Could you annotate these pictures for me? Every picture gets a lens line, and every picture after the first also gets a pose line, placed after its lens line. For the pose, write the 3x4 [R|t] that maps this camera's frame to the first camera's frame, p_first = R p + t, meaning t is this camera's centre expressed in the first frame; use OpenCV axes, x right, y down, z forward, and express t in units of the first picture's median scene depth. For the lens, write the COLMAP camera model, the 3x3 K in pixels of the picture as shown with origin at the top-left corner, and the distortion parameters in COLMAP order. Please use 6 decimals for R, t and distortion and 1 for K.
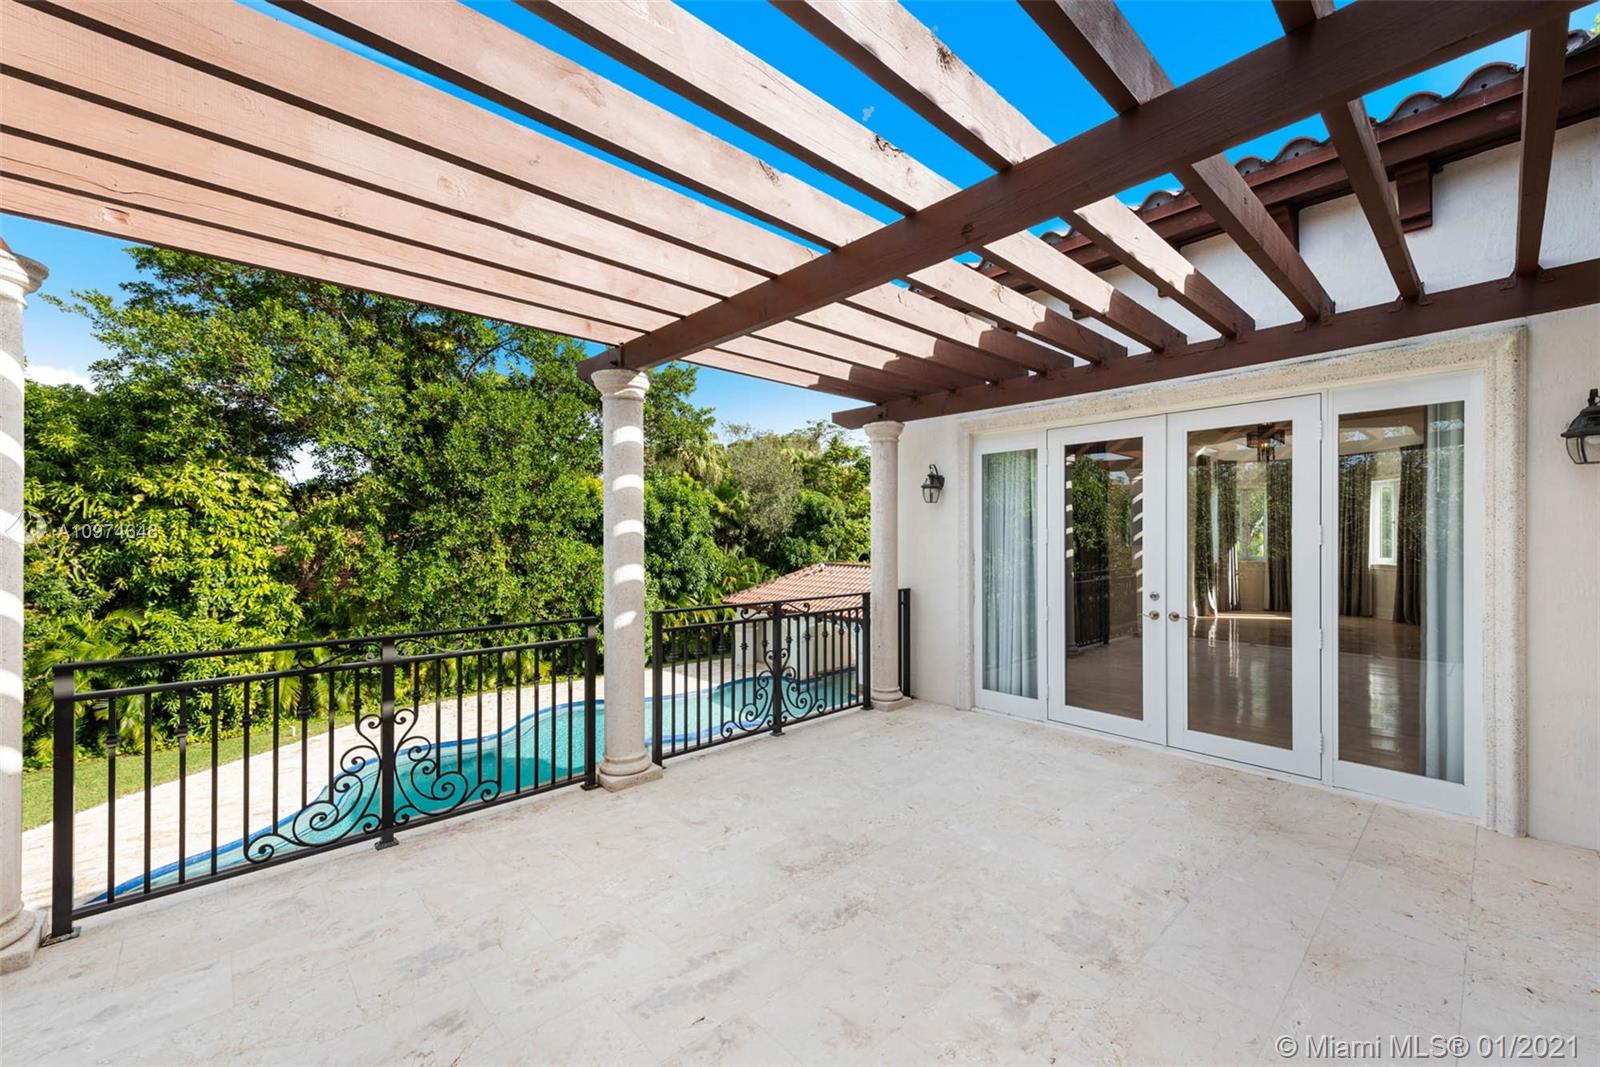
lens RADIAL K [[638.5, 0, 831.7], [0, 638.5, 538.3], [0, 0, 1]] dist [0.016022, -0.003500]
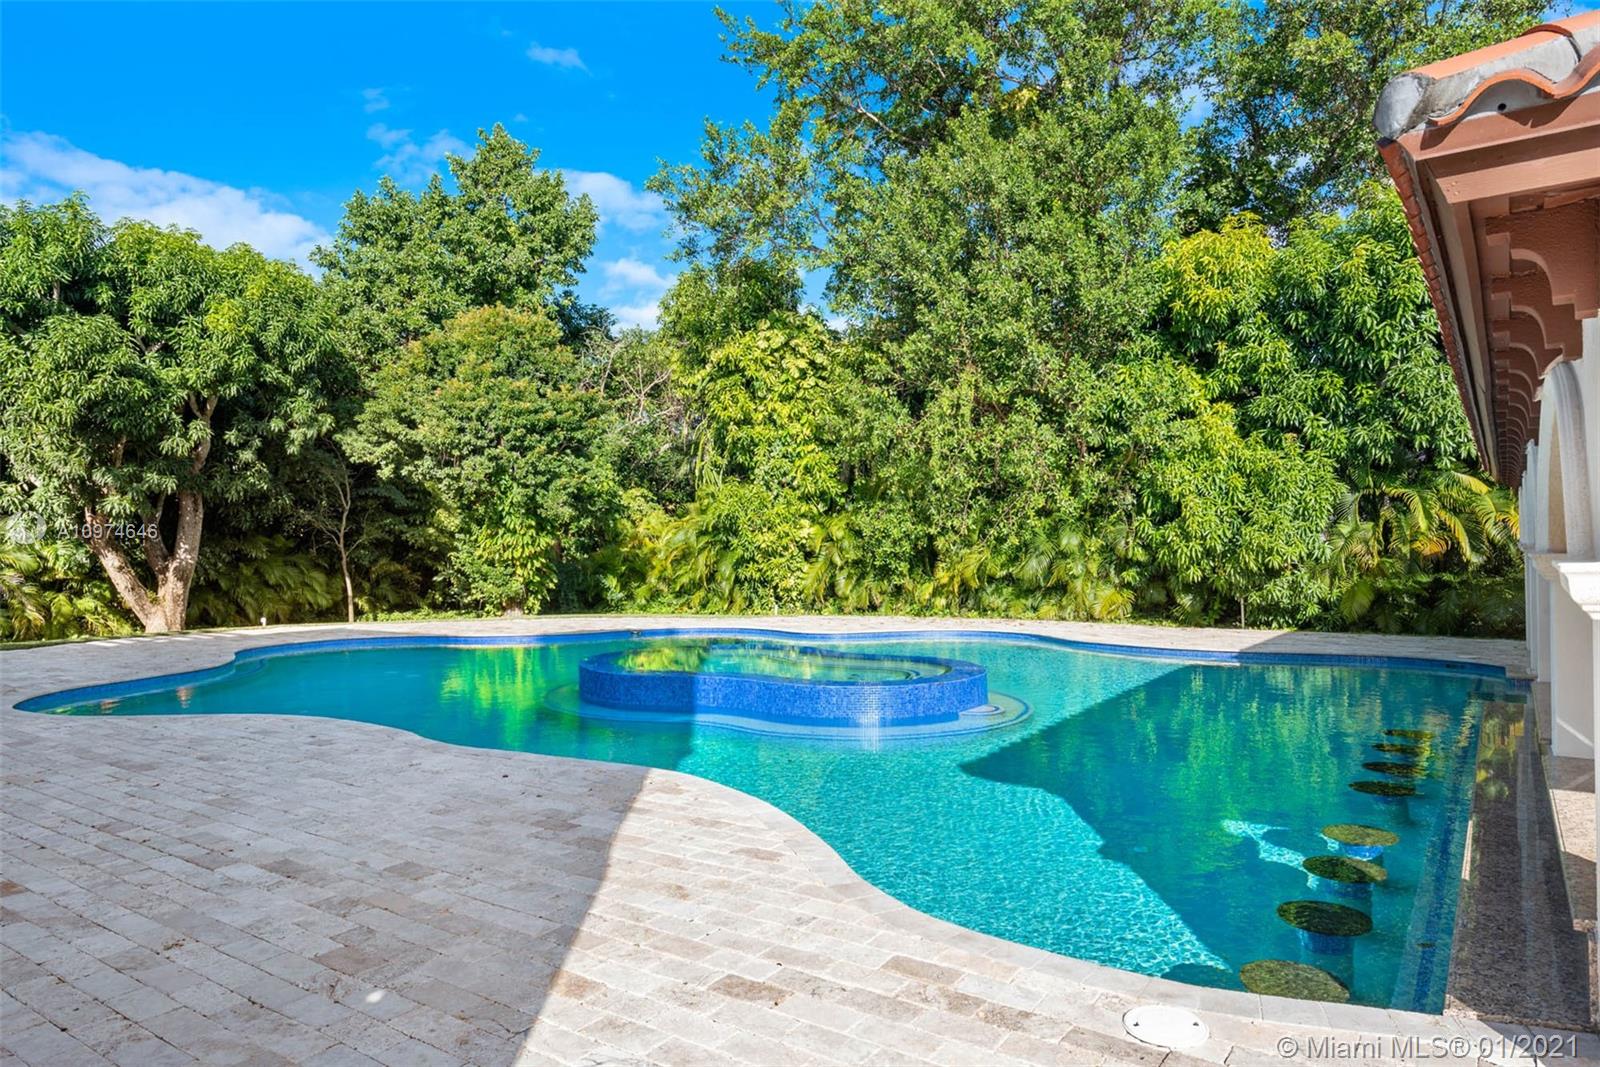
lens RADIAL K [[996.6, 0, 797.3], [0, 996.6, 552.6], [0, 0, 1]] dist [0.020601, -0.001526]
pose [[0.177997, 0.003215, -0.984026, 0.491701], [0.010340, 0.999933, 0.005137, 0.210495], [0.983977, -0.011089, 0.177952, 0.779087]]
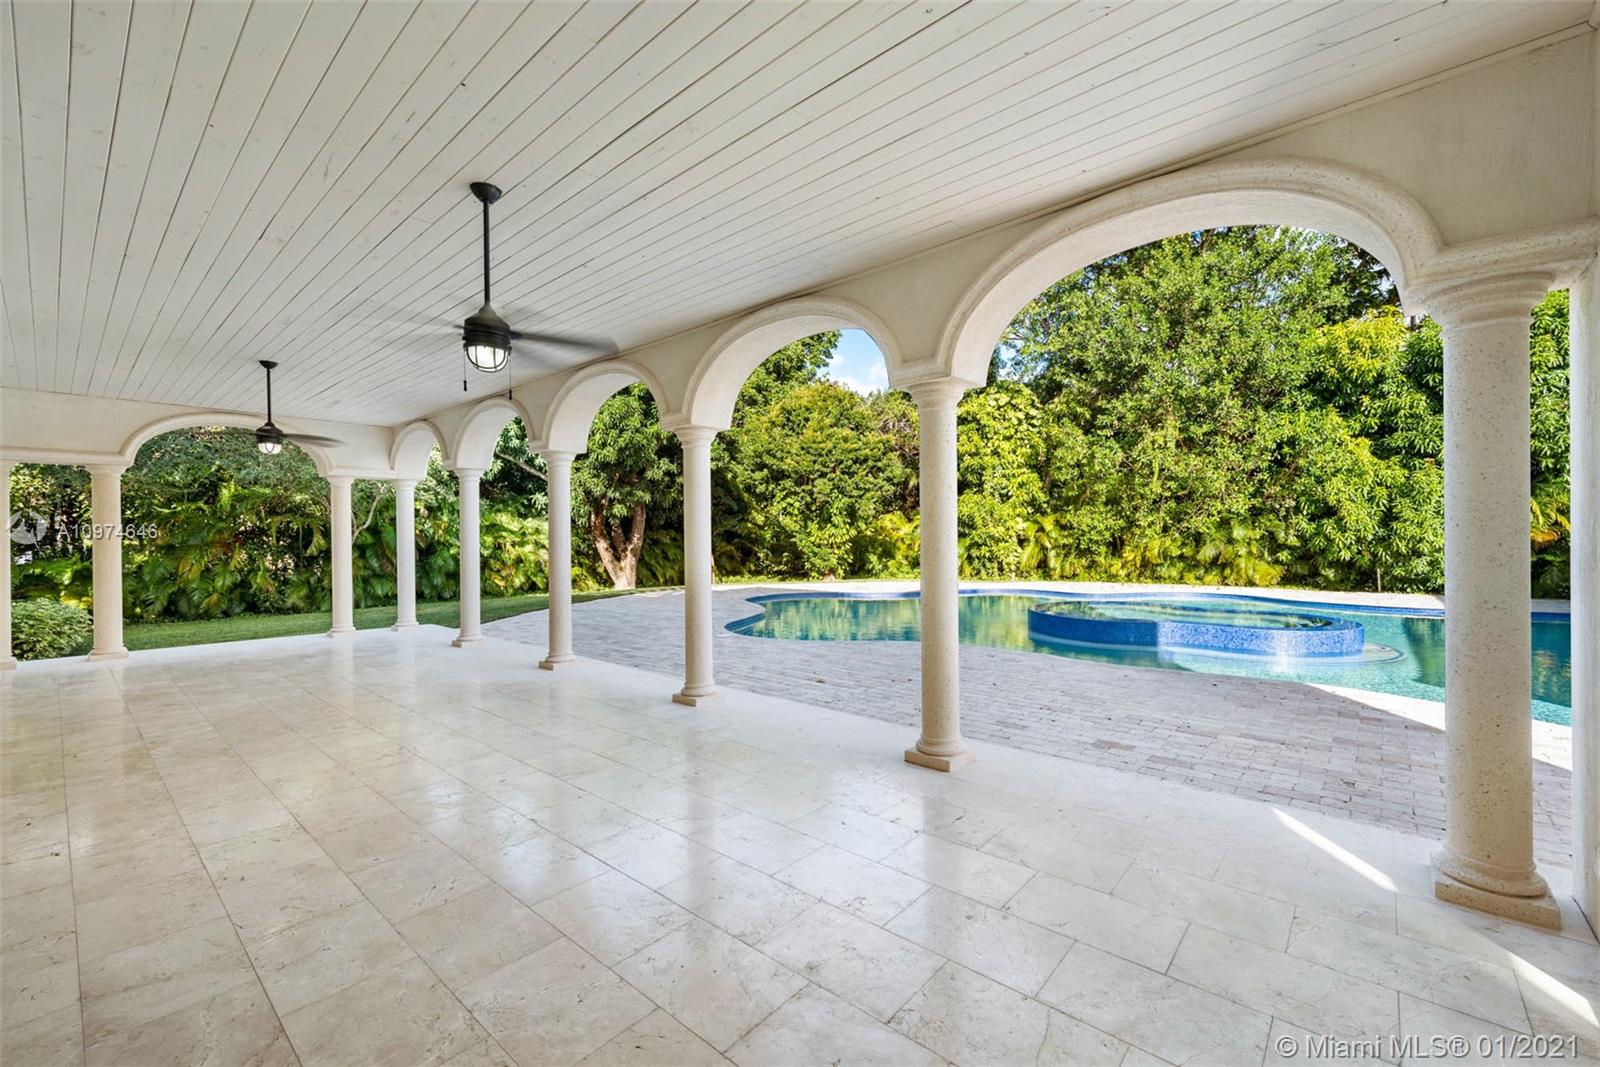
lens RADIAL K [[655.7, 0, 797.9], [0, 655.7, 540.5], [0, 0, 1]] dist [0.009444, -0.000829]
pose [[0.078331, 0.008533, -0.996891, 0.476842], [0.010726, 0.999898, 0.009402, 0.201766], [0.996870, -0.011429, 0.078231, 0.446075]]
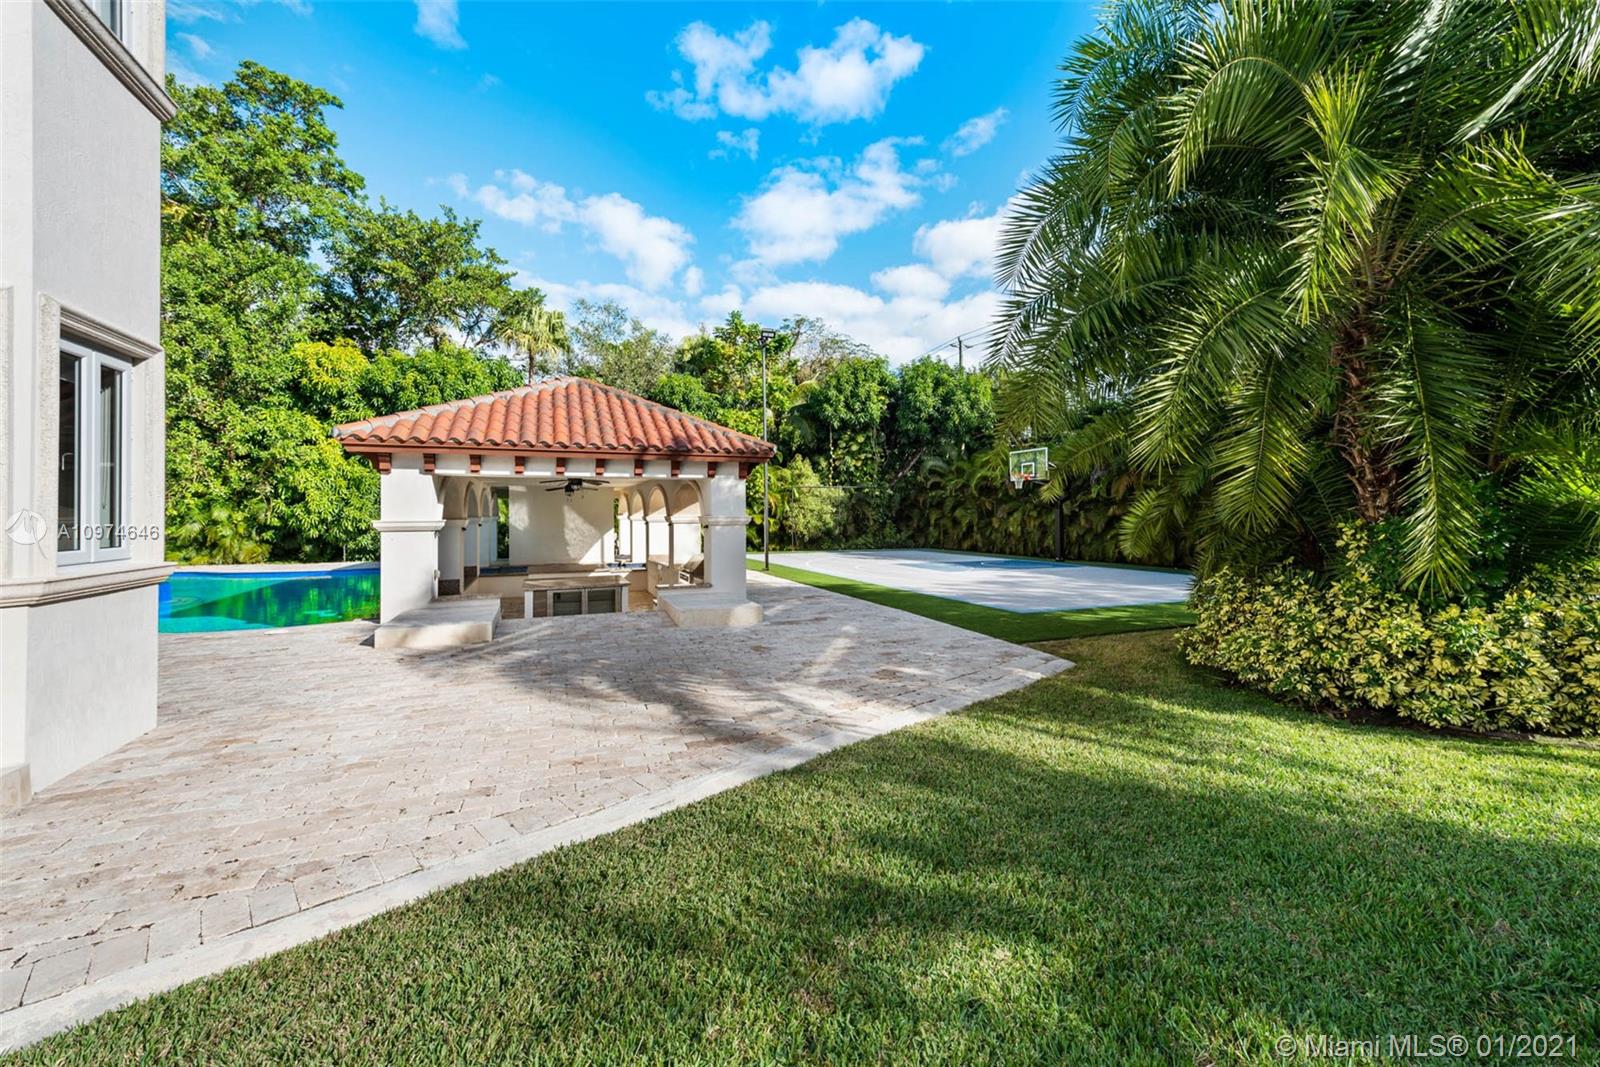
lens RADIAL K [[638.5, 0, 819.7], [0, 638.5, 503.6], [0, 0, 1]] dist [0.016022, -0.003500]
pose [[0.934691, -0.008686, -0.355354, 0.858677], [0.003626, 0.999882, -0.014904, 0.208965], [0.355442, 0.012642, 0.934613, 0.579249]]
